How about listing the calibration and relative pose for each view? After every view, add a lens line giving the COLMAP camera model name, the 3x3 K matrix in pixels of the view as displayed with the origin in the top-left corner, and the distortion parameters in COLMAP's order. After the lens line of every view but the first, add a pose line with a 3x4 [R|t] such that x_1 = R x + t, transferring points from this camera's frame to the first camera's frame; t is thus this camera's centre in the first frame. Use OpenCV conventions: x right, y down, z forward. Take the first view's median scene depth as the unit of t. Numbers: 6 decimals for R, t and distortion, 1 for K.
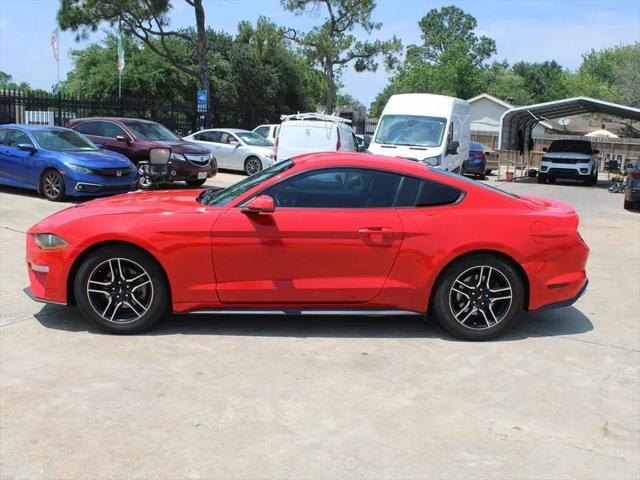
lens RADIAL K [[603.1, 0, 320.0], [0, 603.1, 240.0], [0, 0, 1]] dist [-0.179827, 0.187247]
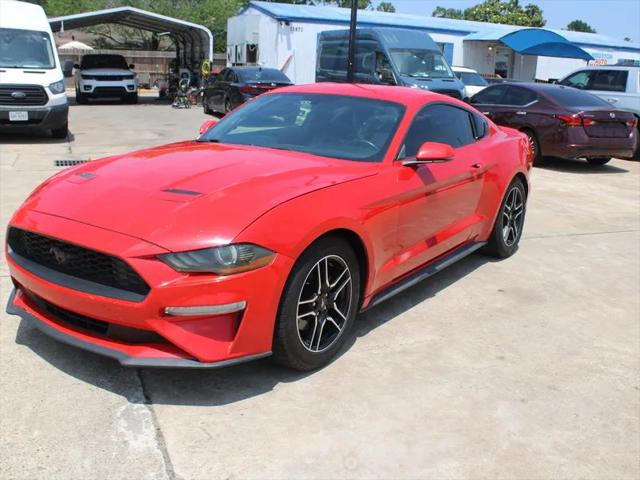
lens RADIAL K [[652.8, 0, 320.0], [0, 652.8, 240.0], [0, 0, 1]] dist [-0.108114, 0.035025]
pose [[0.615909, -0.212977, 0.758483, -0.192416], [0.120375, 0.976902, 0.176560, -0.025520], [-0.778567, -0.017443, 0.627319, 0.115656]]
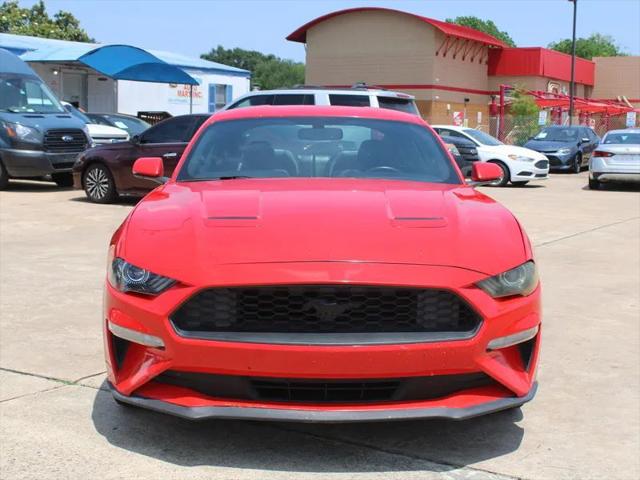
lens RADIAL K [[963.4, 0, 320.0], [0, 963.4, 240.0], [0, 0, 1]] dist [-0.032516, 0.018252]
pose [[0.028452, -0.154775, 0.987540, -0.286584], [0.159337, 0.976010, 0.148377, -0.041319], [-0.986814, 0.153130, 0.052431, 0.245473]]
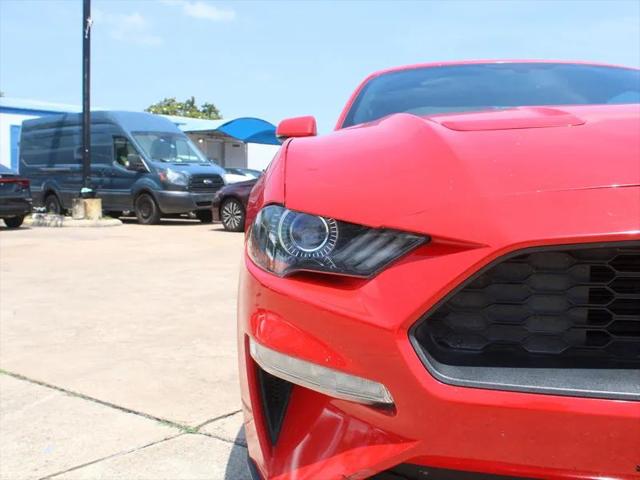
lens RADIAL K [[679.8, 0, 320.0], [0, 679.8, 240.0], [0, 0, 1]] dist [-0.113879, 0.032372]
pose [[0.125217, -0.108085, 0.986224, -0.163846], [0.182831, 0.979537, 0.084139, -0.017453], [-0.975138, 0.169777, 0.142416, 0.281974]]
